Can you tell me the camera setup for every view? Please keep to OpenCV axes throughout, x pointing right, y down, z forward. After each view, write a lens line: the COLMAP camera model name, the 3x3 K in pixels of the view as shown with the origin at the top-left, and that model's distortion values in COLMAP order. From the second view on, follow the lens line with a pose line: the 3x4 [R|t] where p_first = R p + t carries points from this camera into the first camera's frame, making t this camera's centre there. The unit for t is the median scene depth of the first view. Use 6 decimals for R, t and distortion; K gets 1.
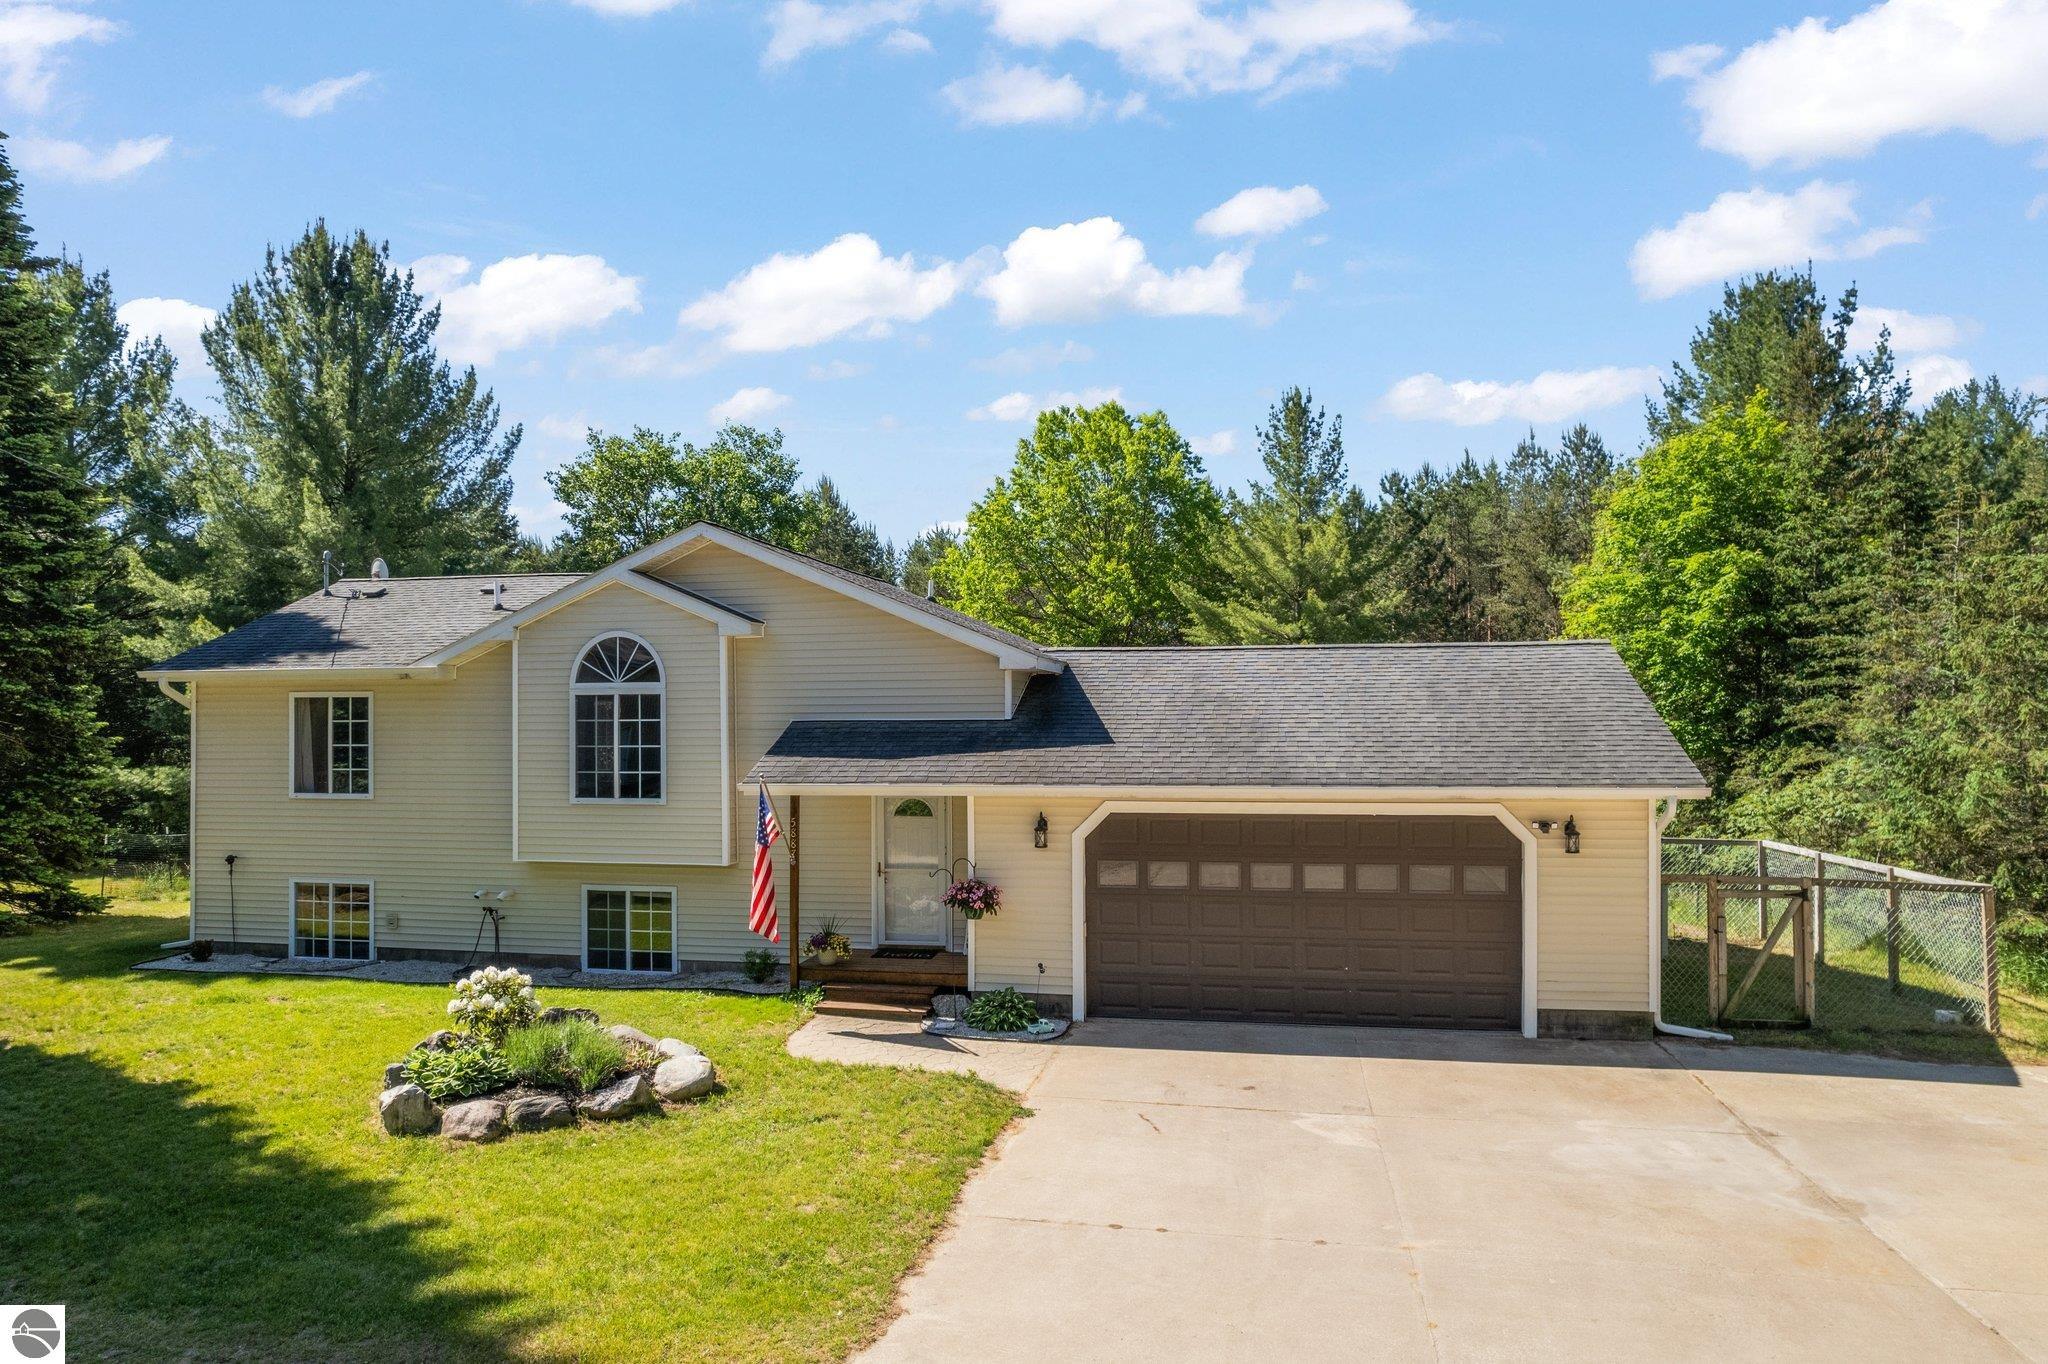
lens RADIAL K [[1315.4, 0, 1027.4], [0, 1315.4, 685.3], [0, 0, 1]] dist [-0.076872, 0.064689]
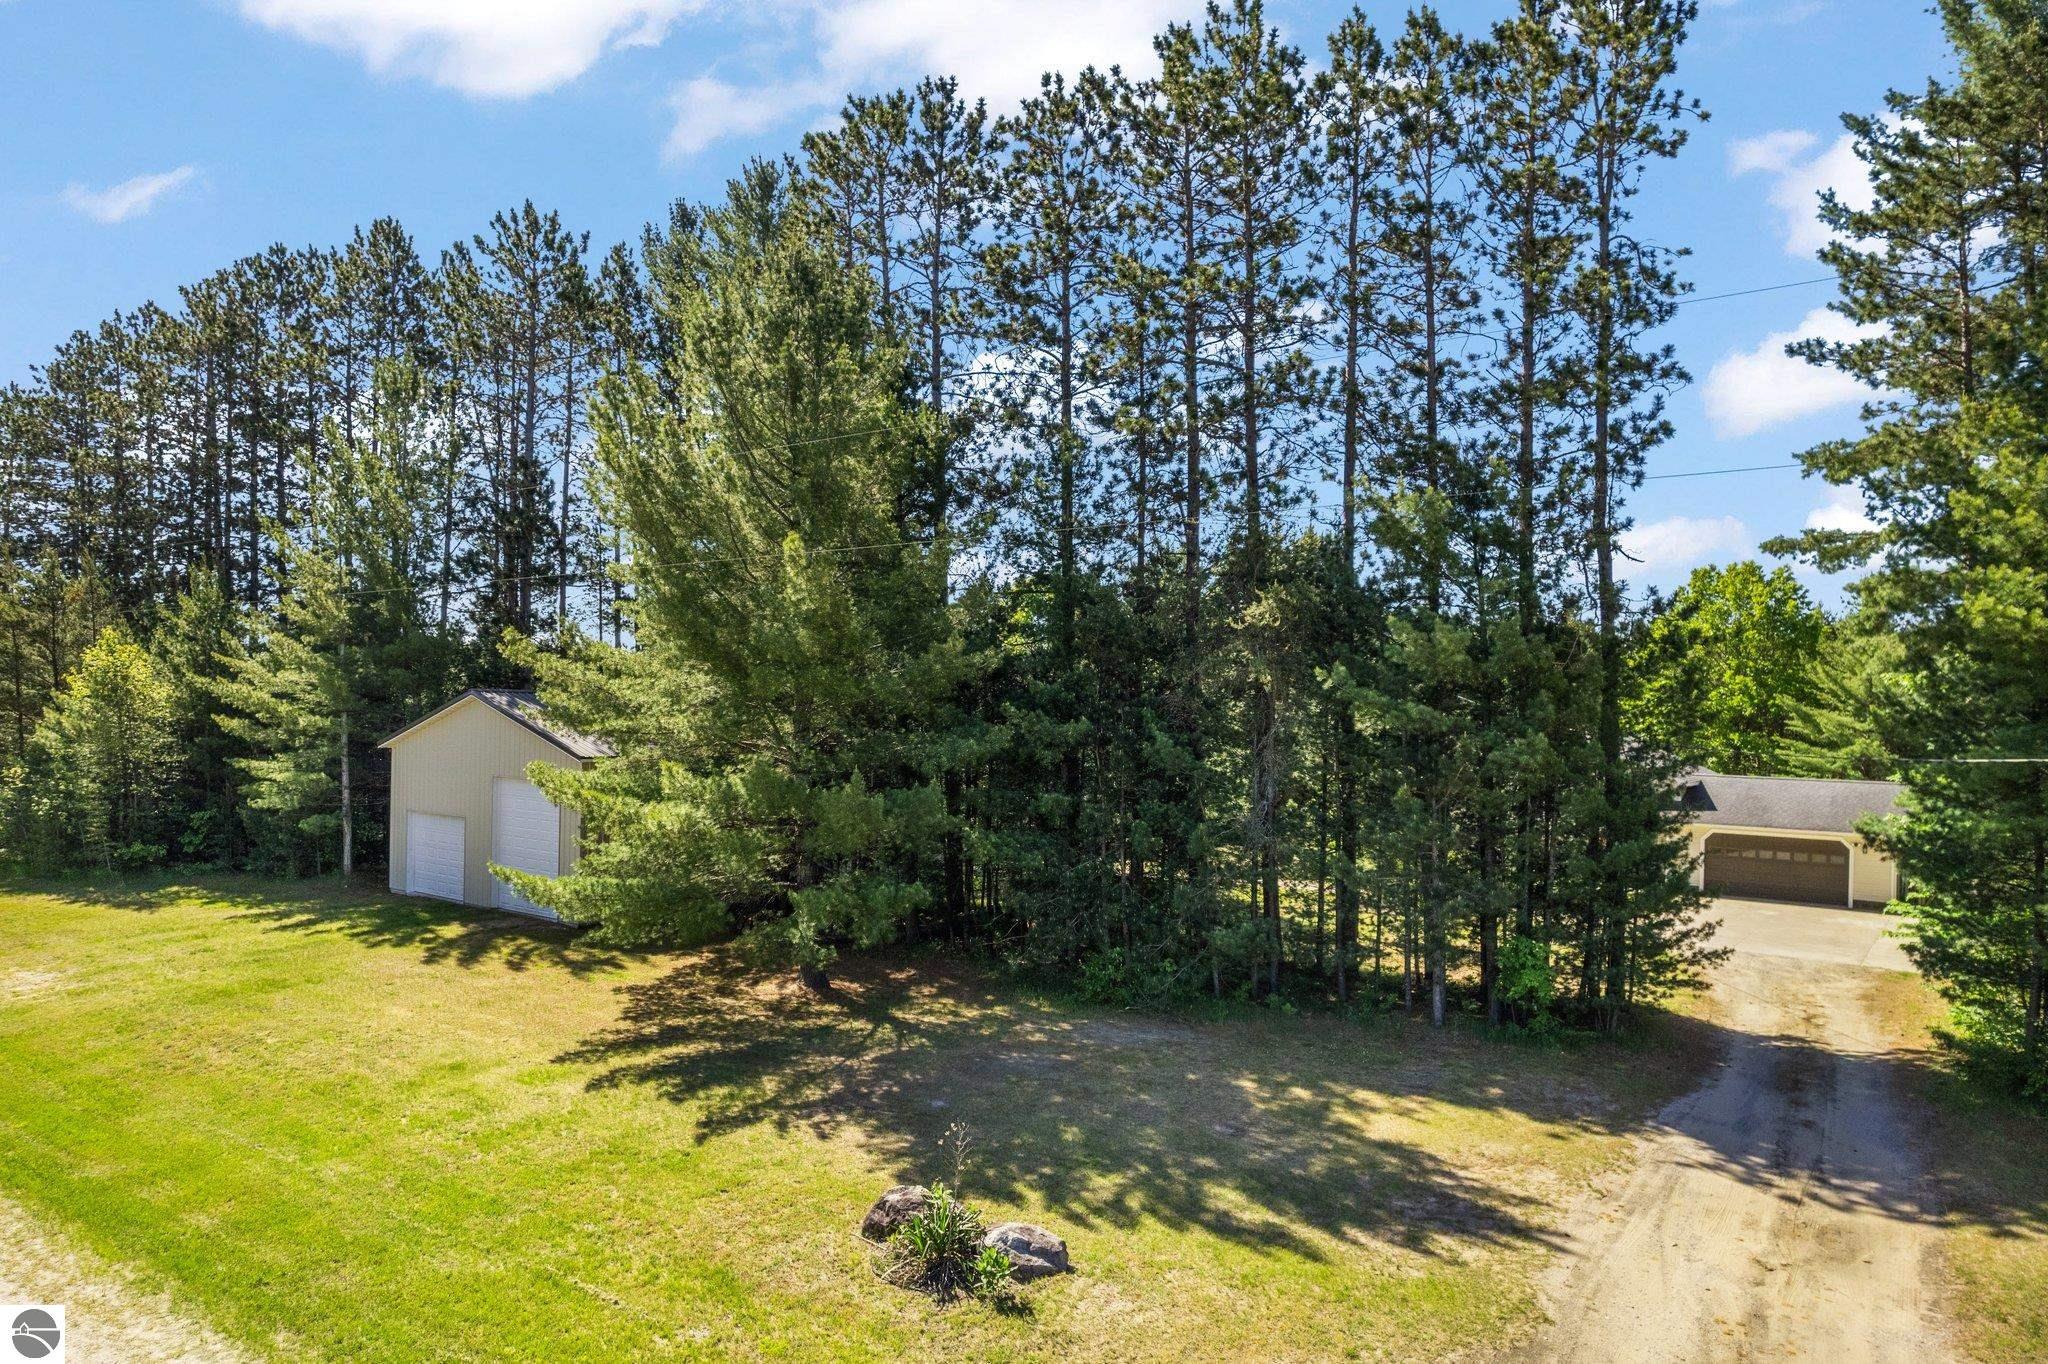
lens RADIAL K [[1315.4, 0, 1033.5], [0, 1315.4, 680.2], [0, 0, 1]] dist [-0.076872, 0.064689]
pose [[0.898459, 0.016447, -0.438749, -0.048318], [-0.017660, 0.999843, 0.001317, -0.229844], [0.438702, 0.006566, 0.898608, -2.361261]]
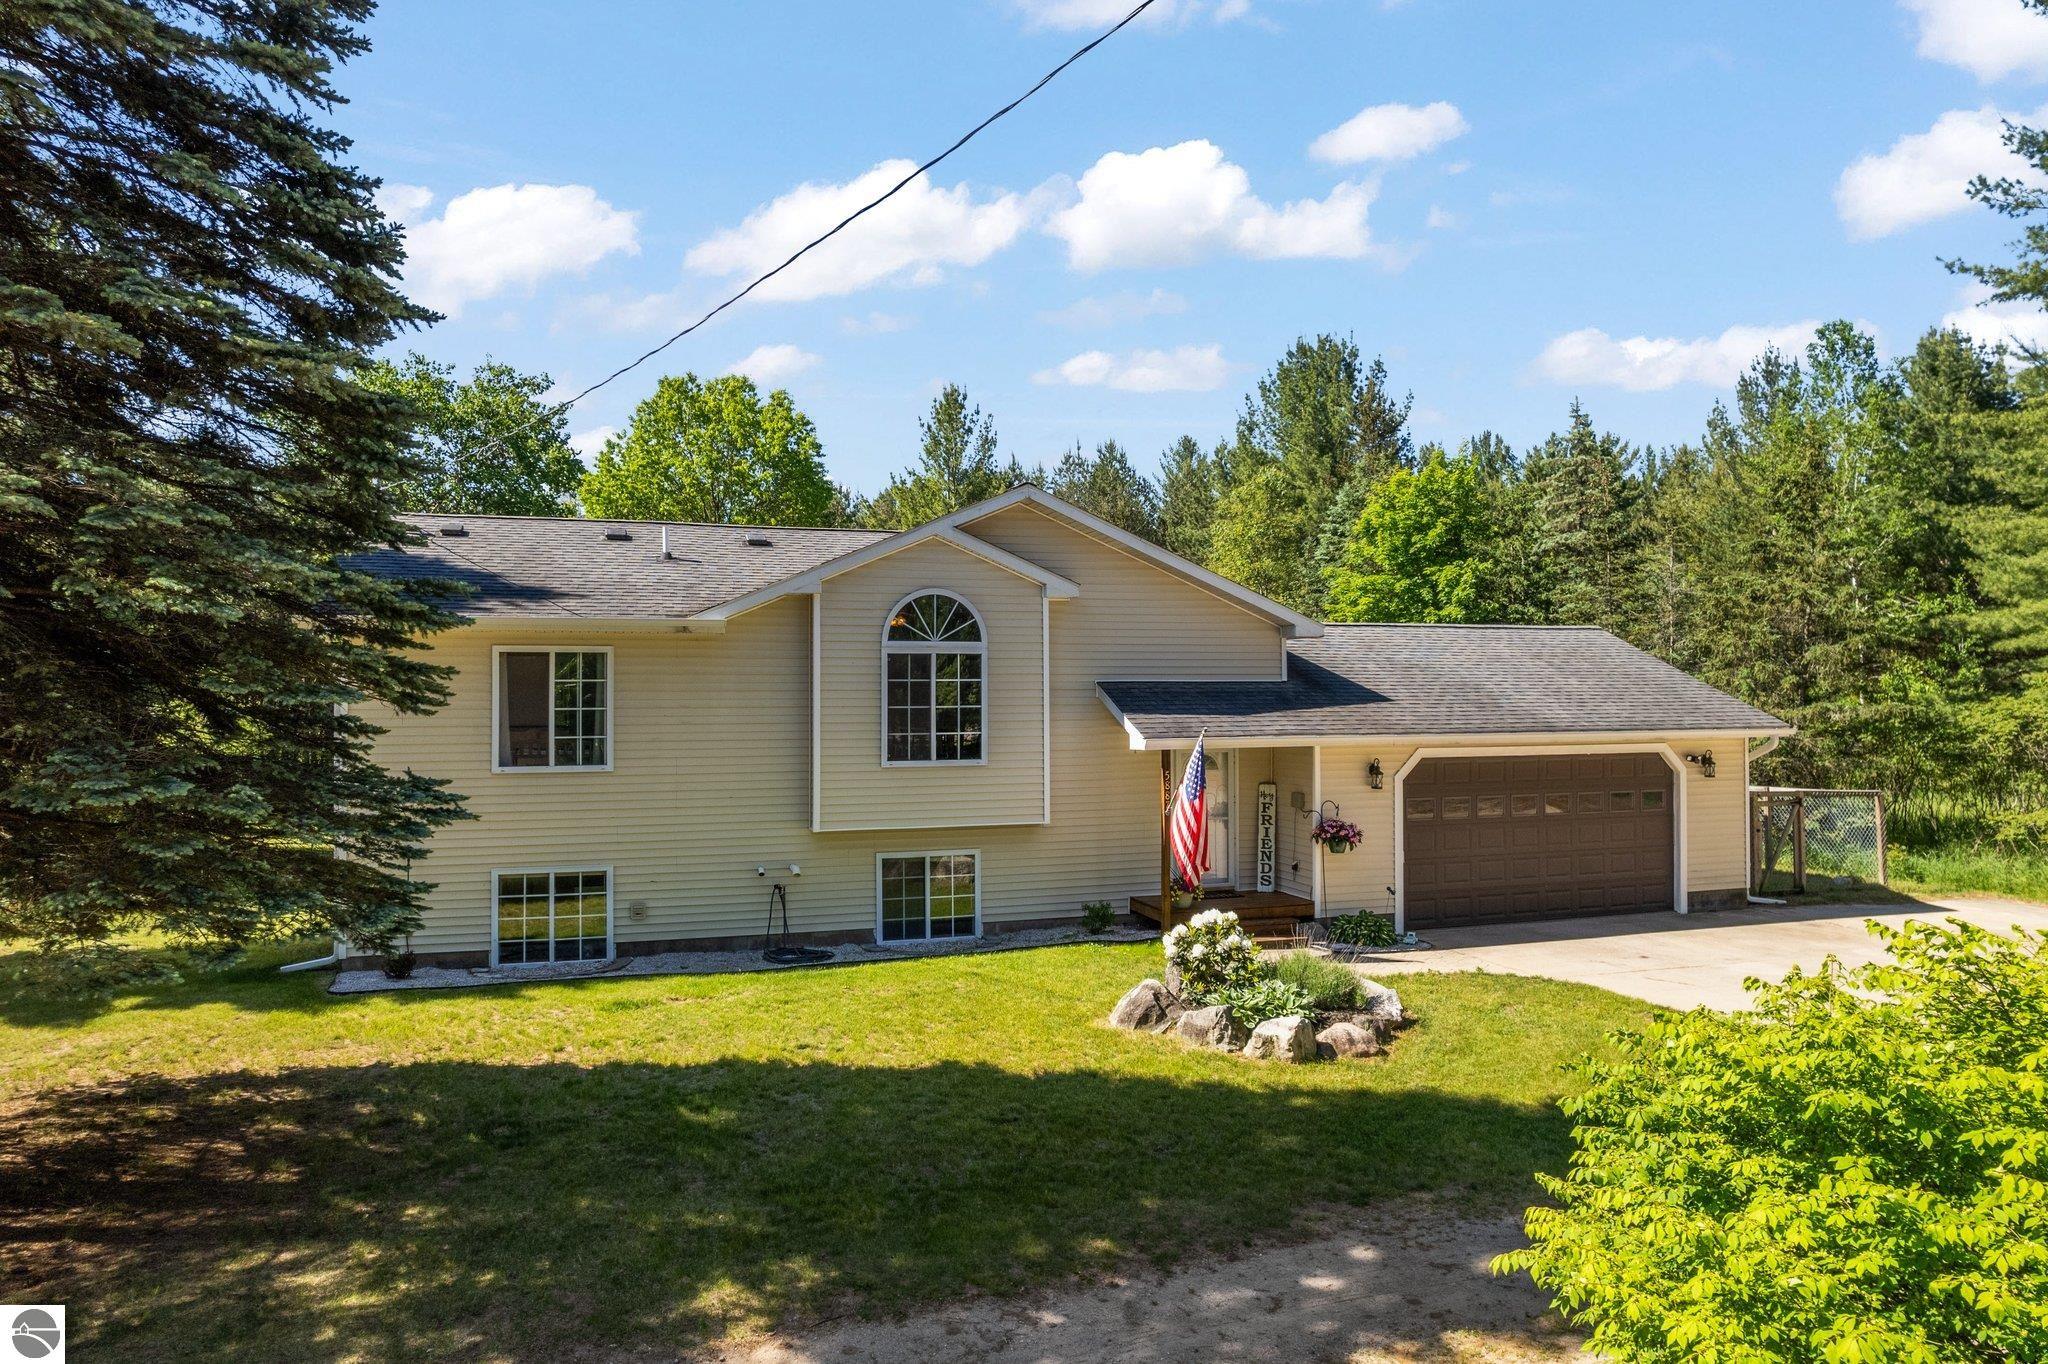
lens RADIAL K [[1315.4, 0, 1035.5], [0, 1315.4, 680.3], [0, 0, 1]] dist [-0.076872, 0.064689]
pose [[0.873207, 0.007985, 0.487284, -0.719134], [-0.010679, 0.999939, 0.002751, 0.023333], [-0.487232, -0.007605, 0.873239, 0.112716]]
